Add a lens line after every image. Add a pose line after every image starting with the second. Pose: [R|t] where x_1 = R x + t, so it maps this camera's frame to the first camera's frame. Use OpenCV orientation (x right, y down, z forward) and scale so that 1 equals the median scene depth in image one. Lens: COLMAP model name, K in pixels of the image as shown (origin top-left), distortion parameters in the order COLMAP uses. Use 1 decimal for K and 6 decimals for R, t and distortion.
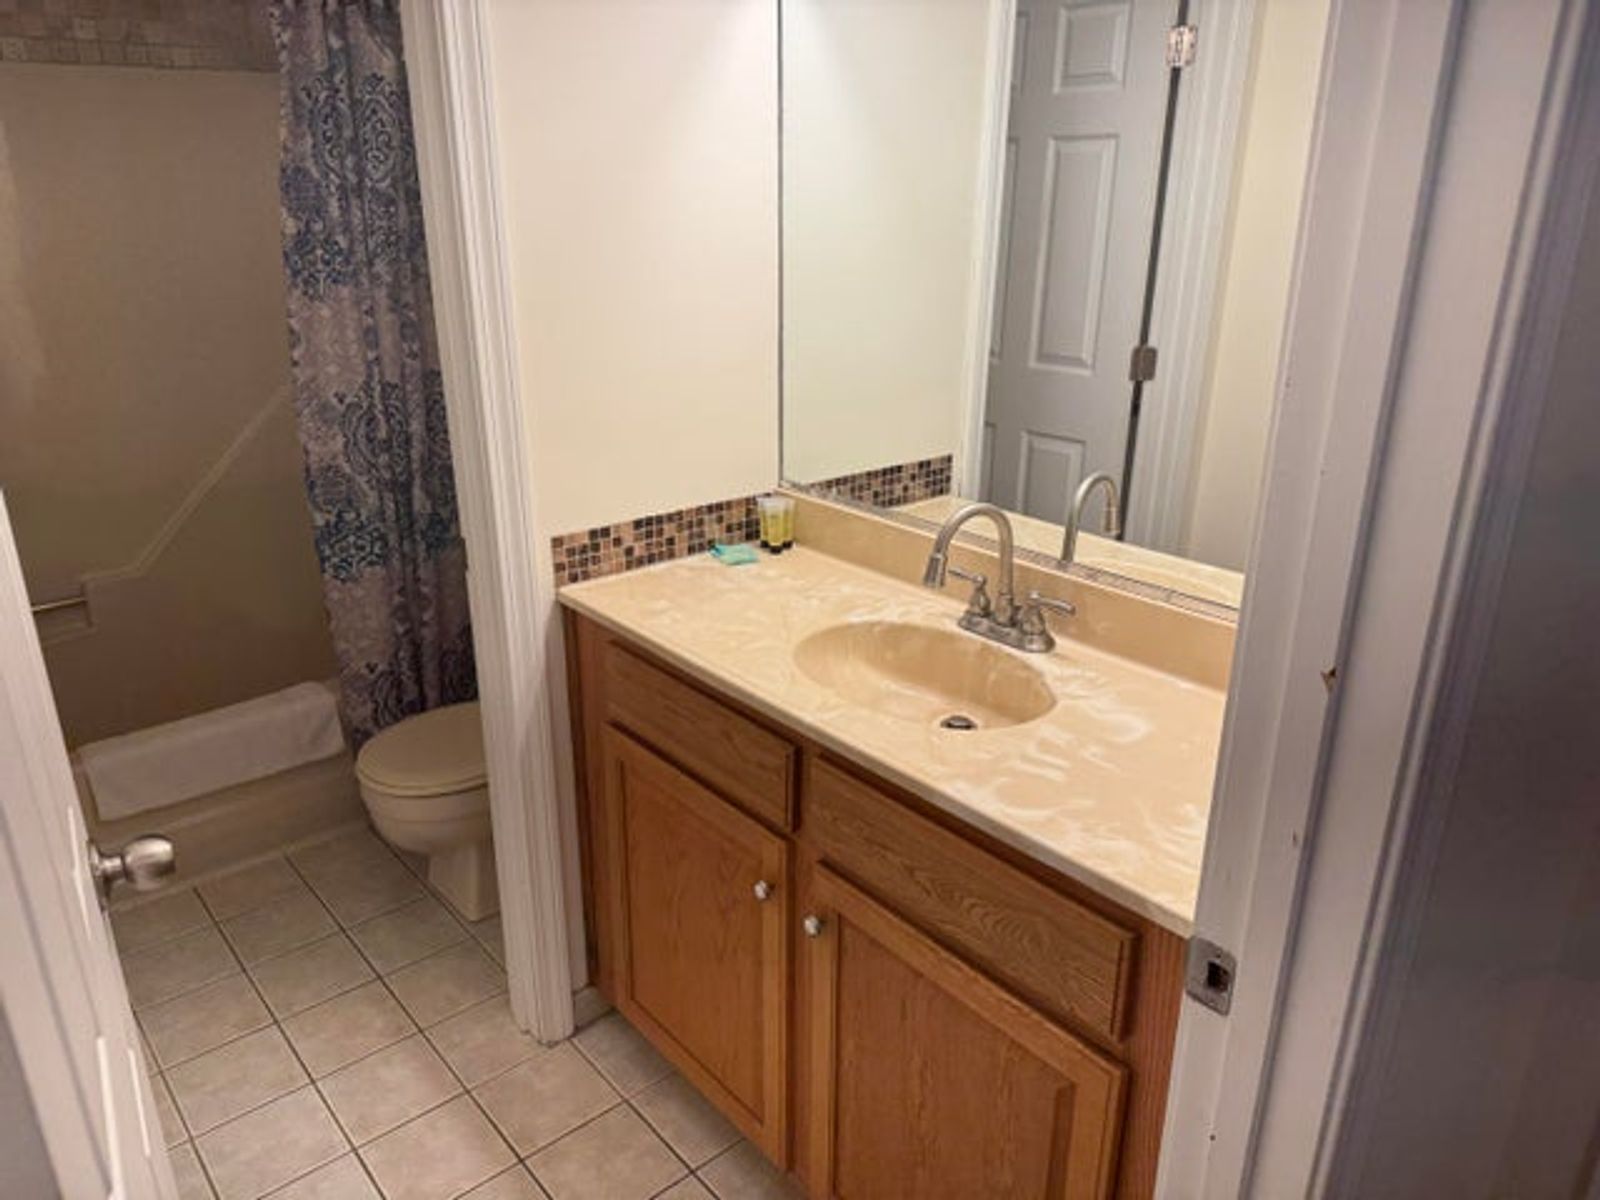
lens RADIAL K [[1127.4, 0, 794.6], [0, 1127.4, 597.8], [0, 0, 1]] dist [0.090901, -0.130148]
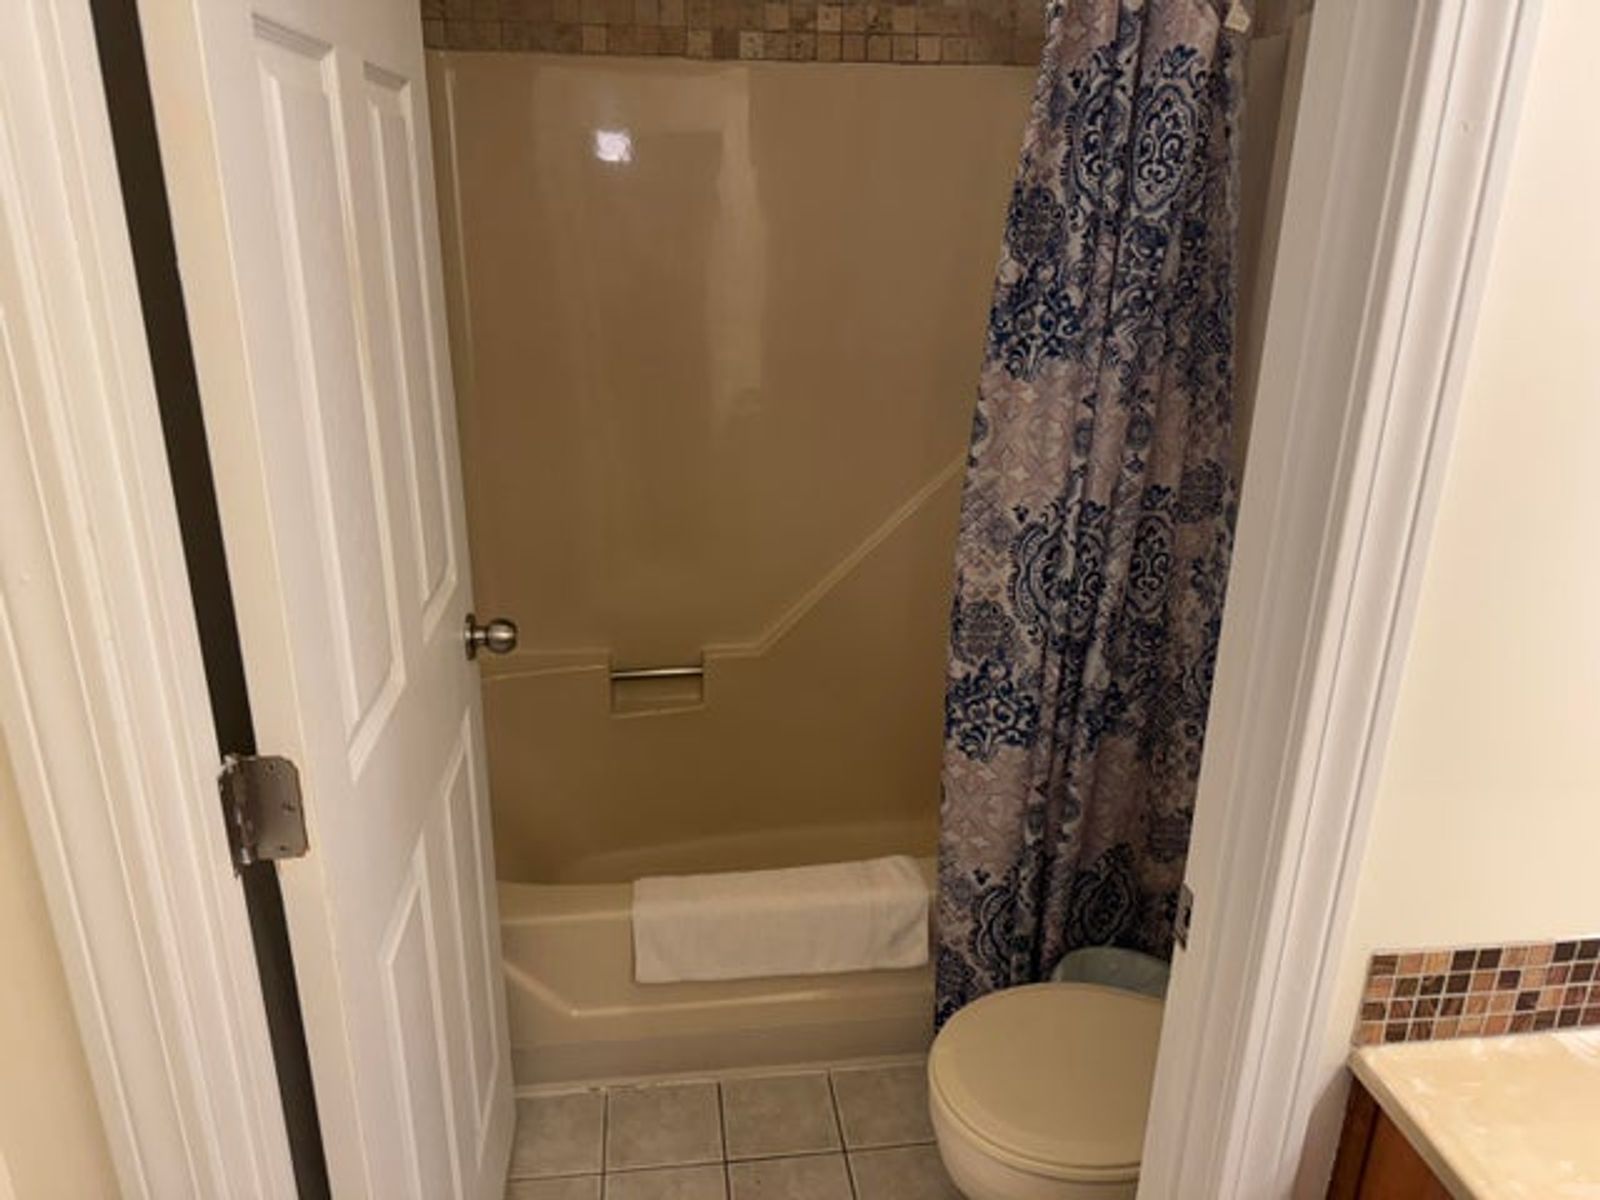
lens RADIAL K [[1127.4, 0, 794.6], [0, 1127.4, 597.8], [0, 0, 1]] dist [0.090901, -0.130148]
pose [[0.835031, 0.195008, -0.514485, -0.145613], [-0.208153, 0.977550, 0.032684, -0.118981], [0.509308, 0.079800, 0.856876, 0.335108]]
